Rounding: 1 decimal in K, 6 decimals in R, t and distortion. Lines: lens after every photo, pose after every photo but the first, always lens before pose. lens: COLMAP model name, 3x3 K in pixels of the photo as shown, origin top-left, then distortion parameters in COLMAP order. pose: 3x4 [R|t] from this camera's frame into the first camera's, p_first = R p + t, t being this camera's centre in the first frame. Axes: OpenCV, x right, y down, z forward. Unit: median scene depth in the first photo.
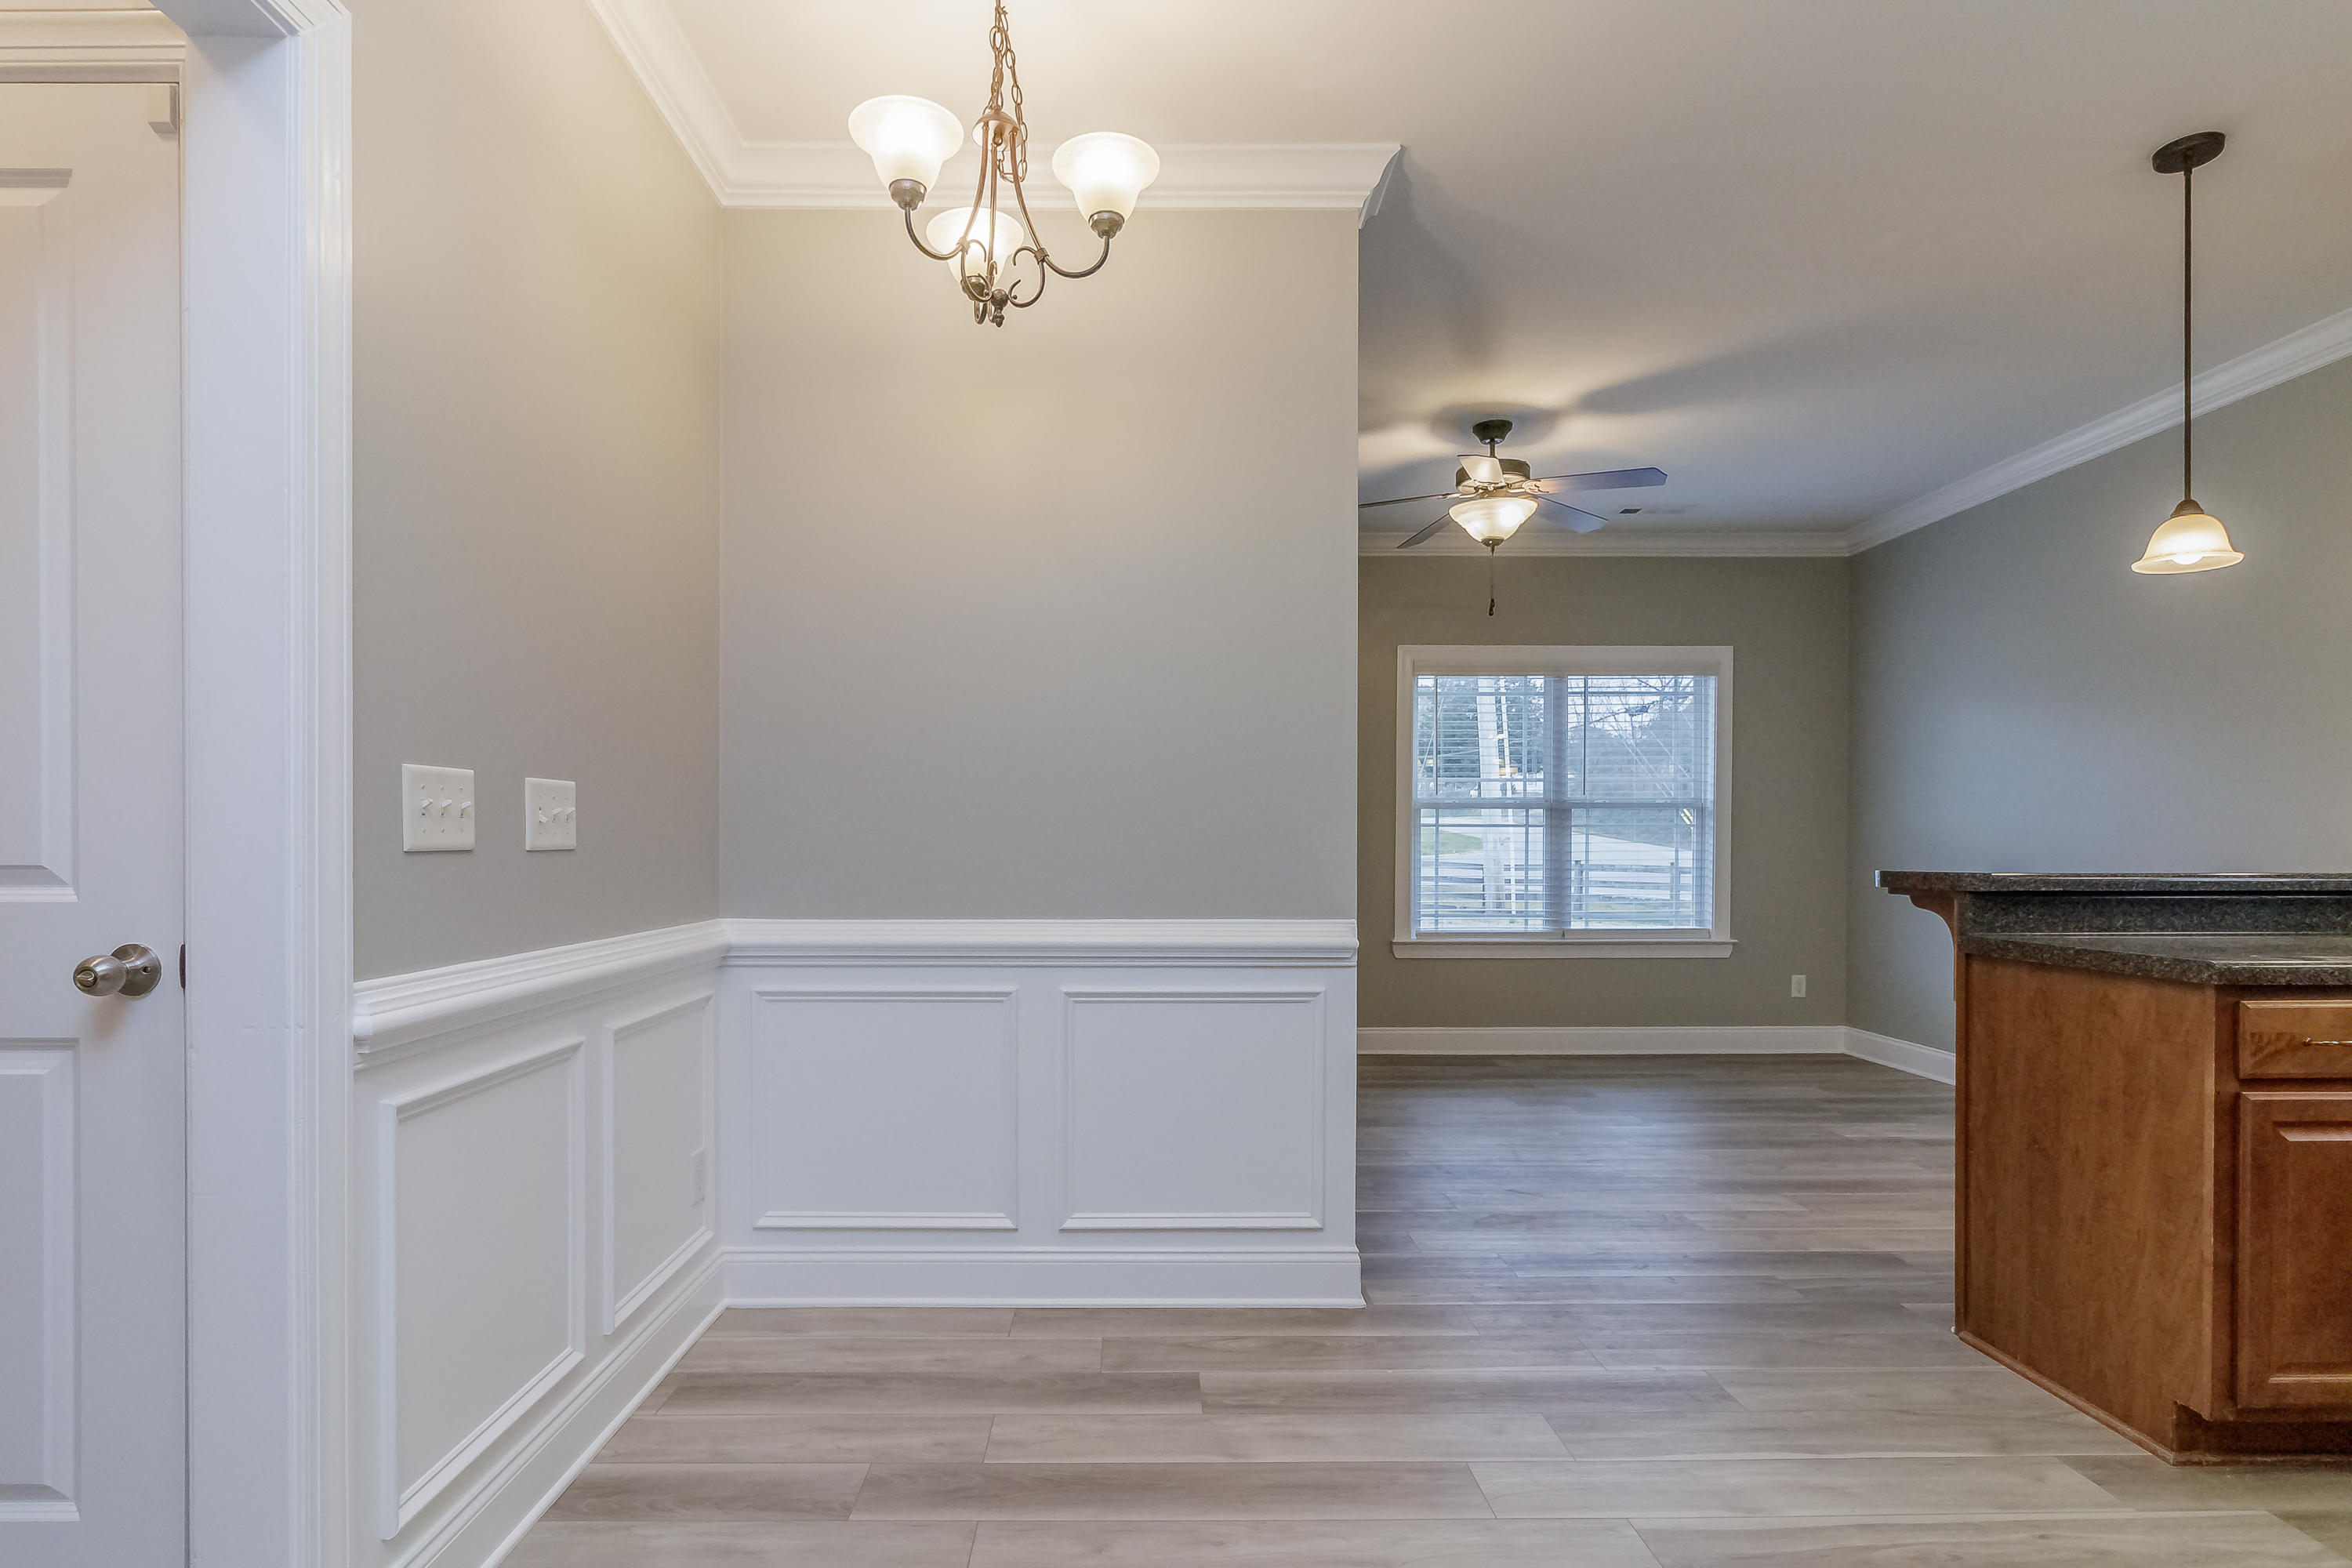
lens RADIAL K [[1159.5, 0, 1137.1], [0, 1159.5, 869.0], [0, 0, 1]] dist [0.002031, -0.003531]
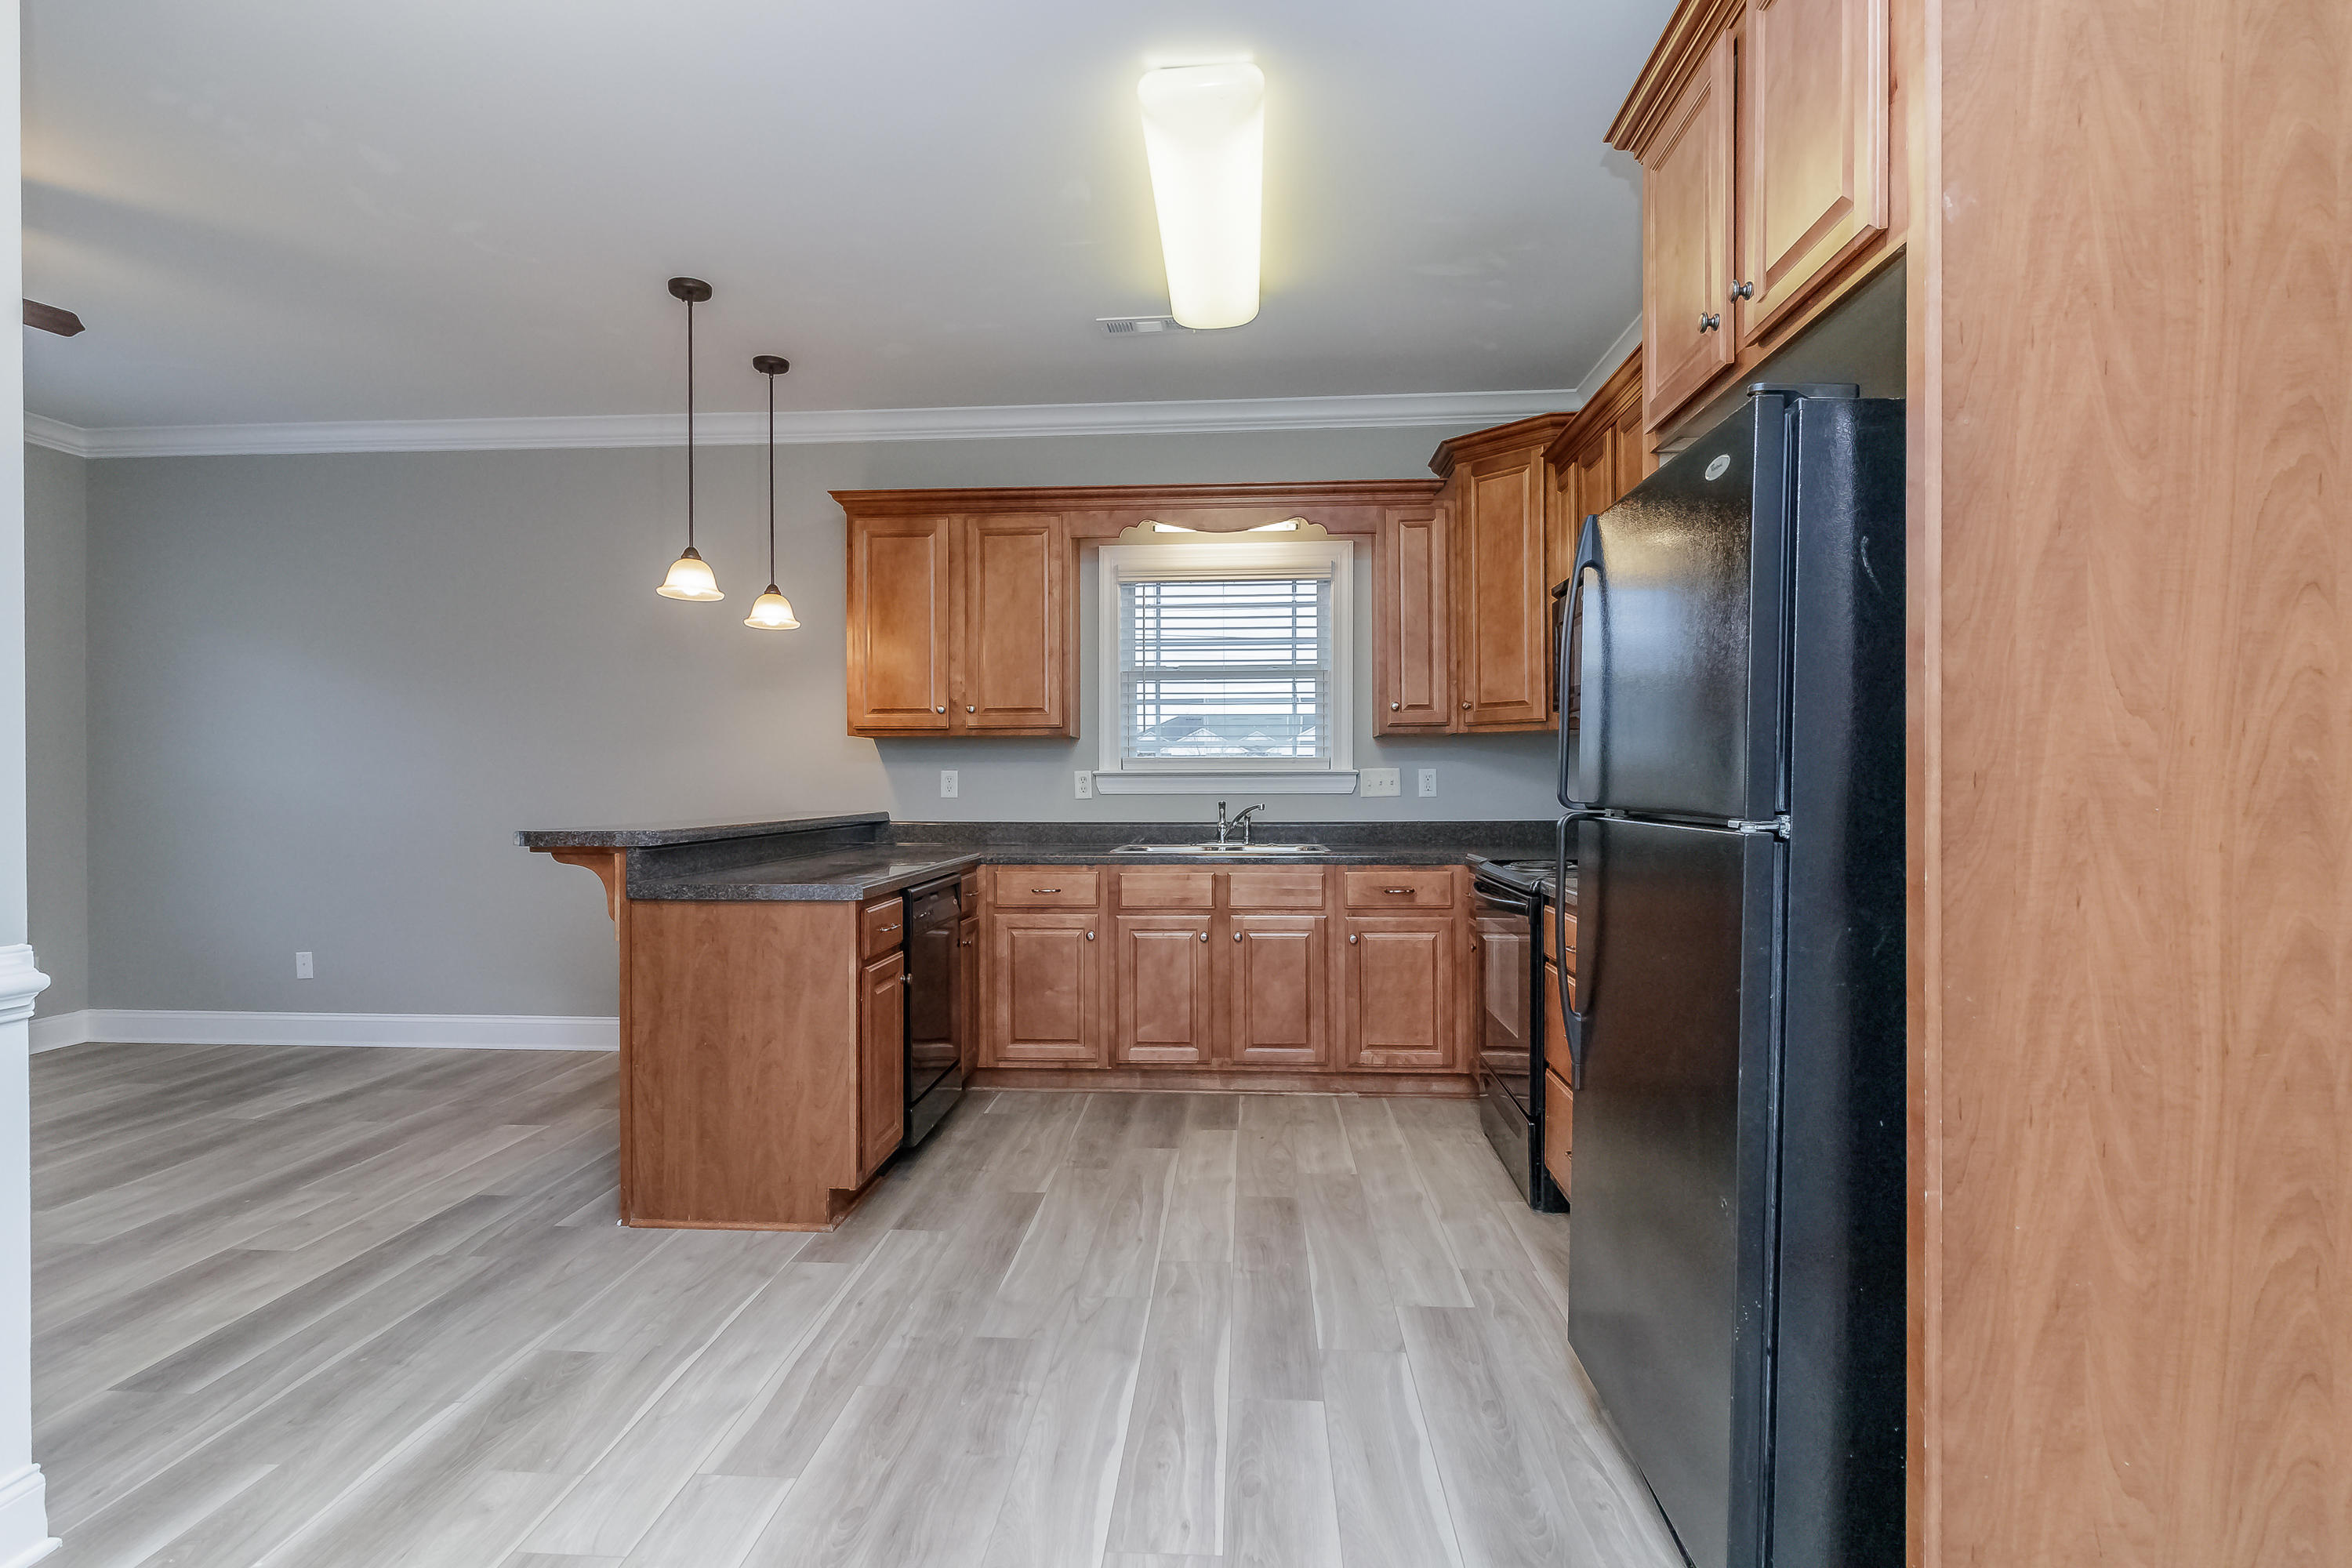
lens RADIAL K [[1159.5, 0, 1190.4], [0, 1159.5, 778.2], [0, 0, 1]] dist [0.002031, -0.003531]
pose [[0.066663, 0.004117, 0.997767, -0.446646], [0.017907, 0.999825, -0.005322, -0.035445], [-0.997615, 0.018221, 0.066578, 0.364762]]
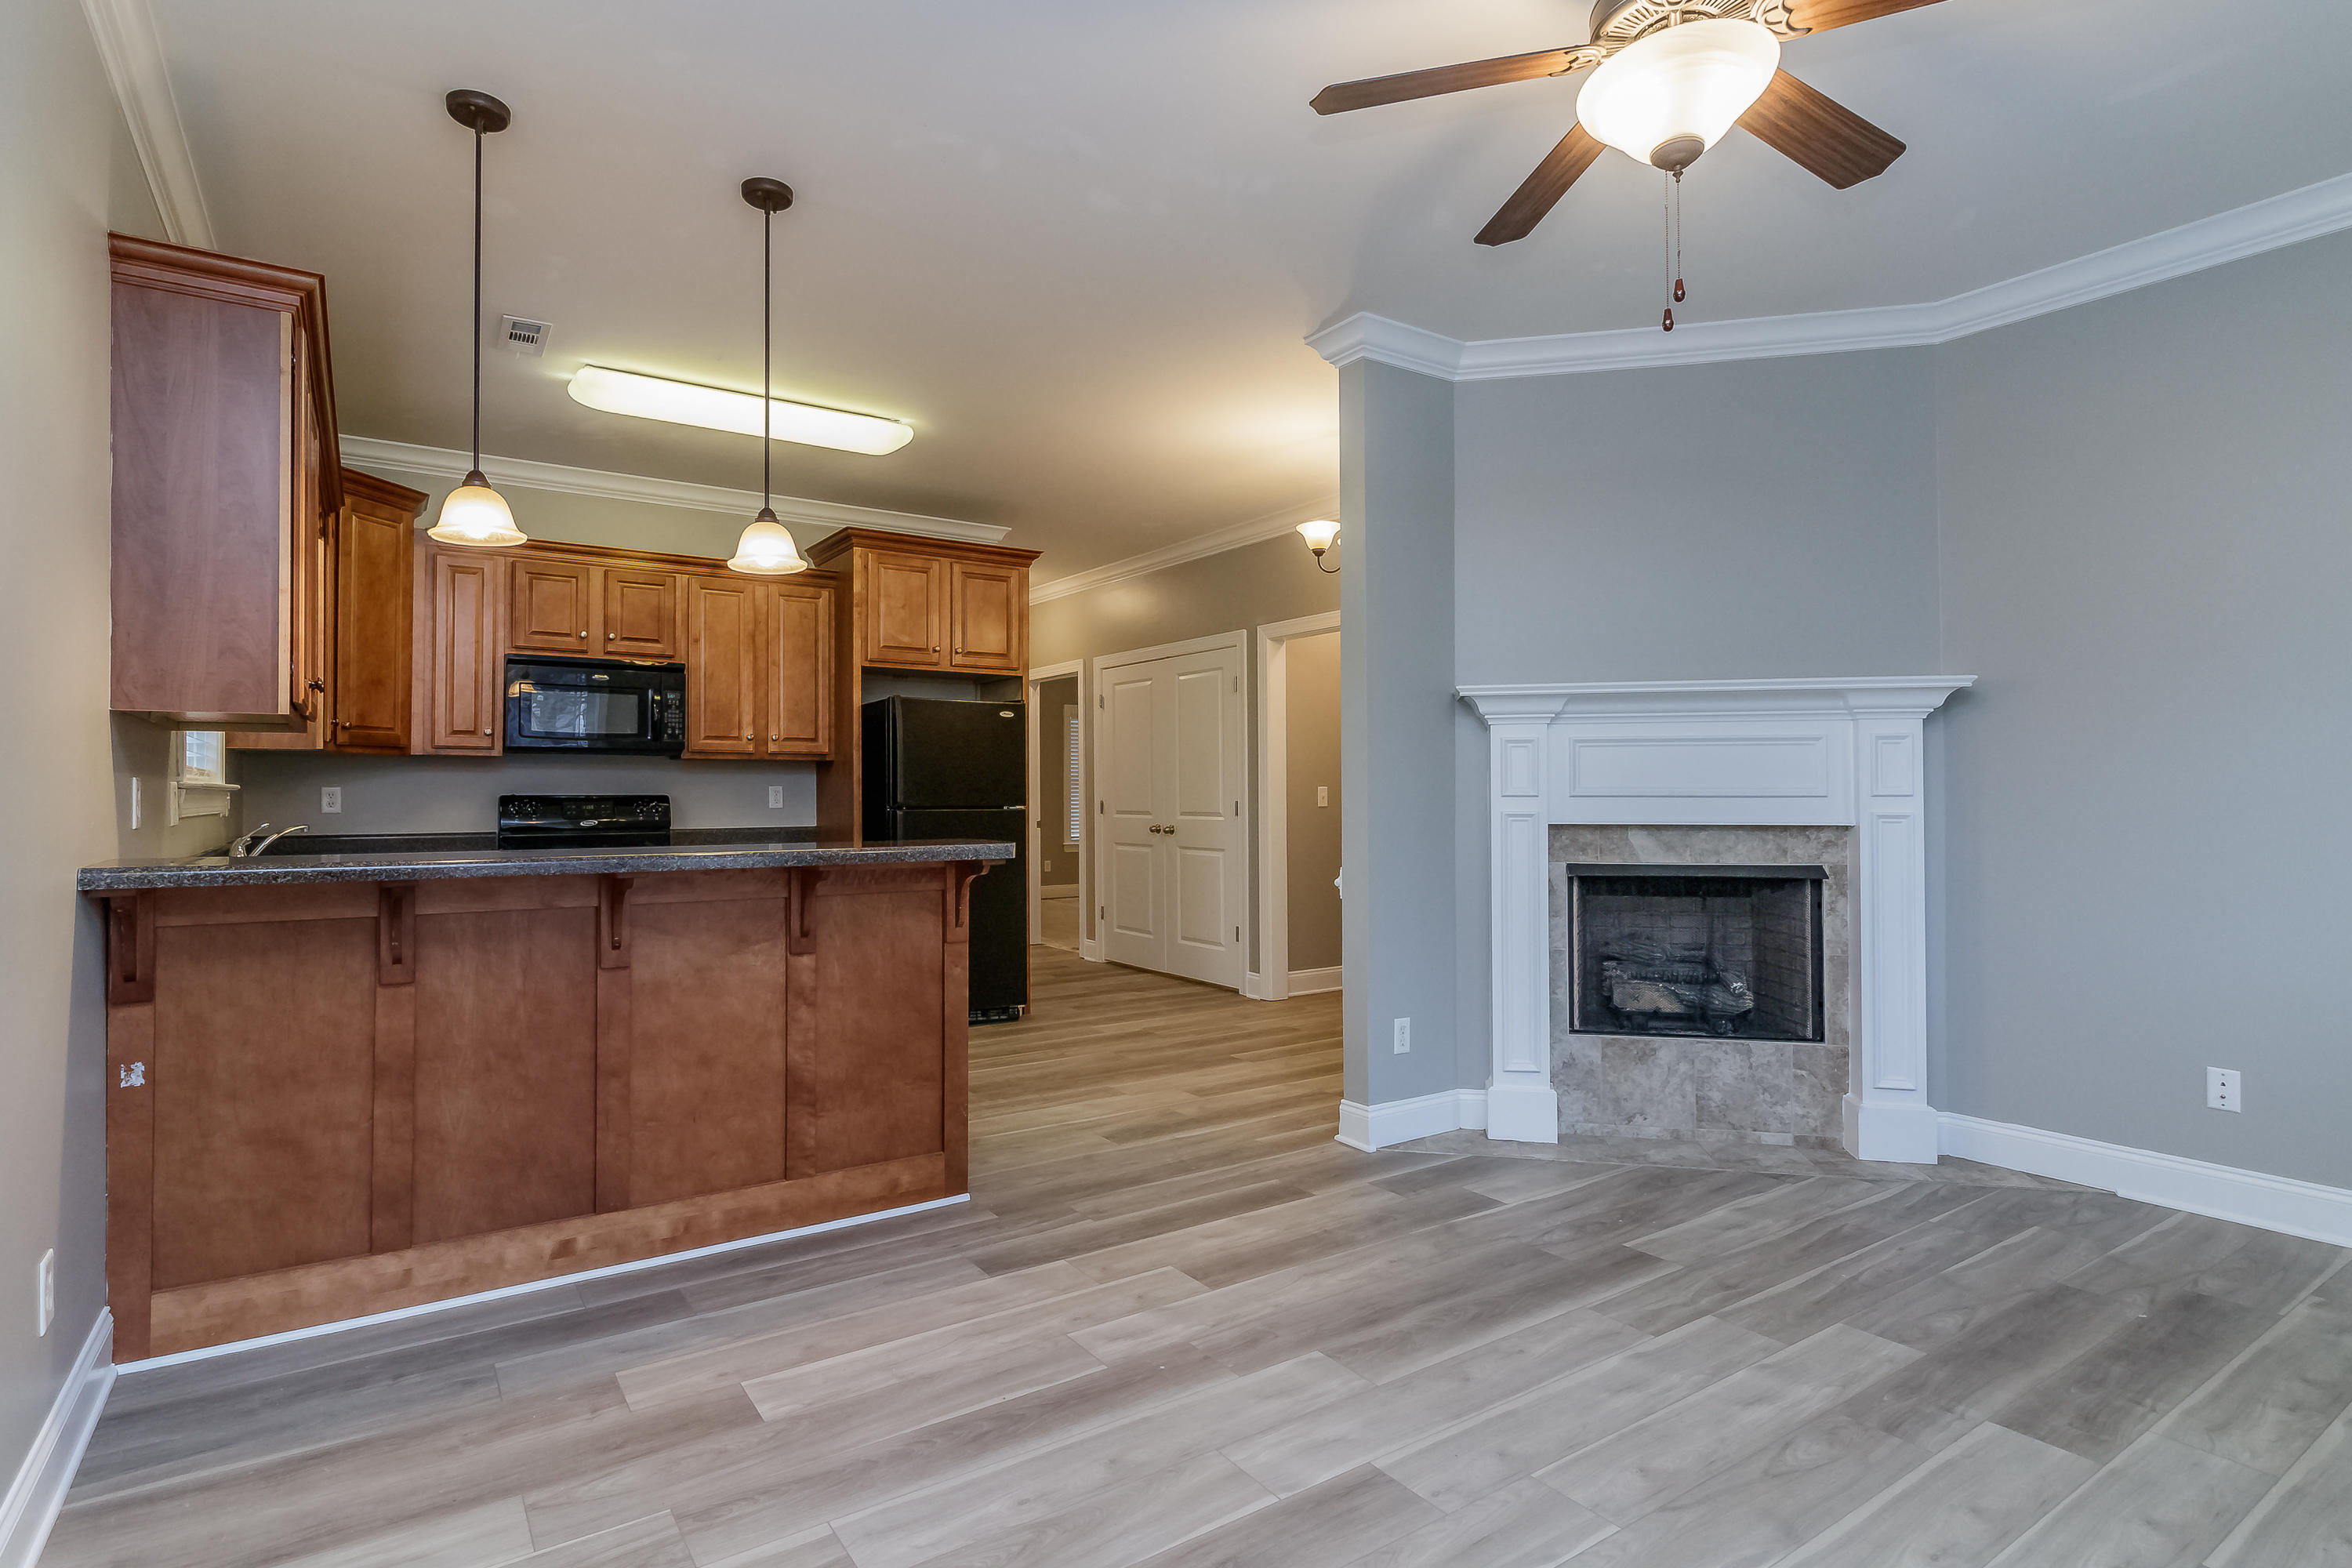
lens RADIAL K [[1159.5, 0, 1135.1], [0, 1159.5, 807.3], [0, 0, 1]] dist [0.002031, -0.003531]
pose [[-0.836153, 0.008064, -0.548437, 1.330017], [-0.005389, 0.999723, 0.022916, -0.068543], [0.548469, 0.022117, -0.835878, 2.300843]]
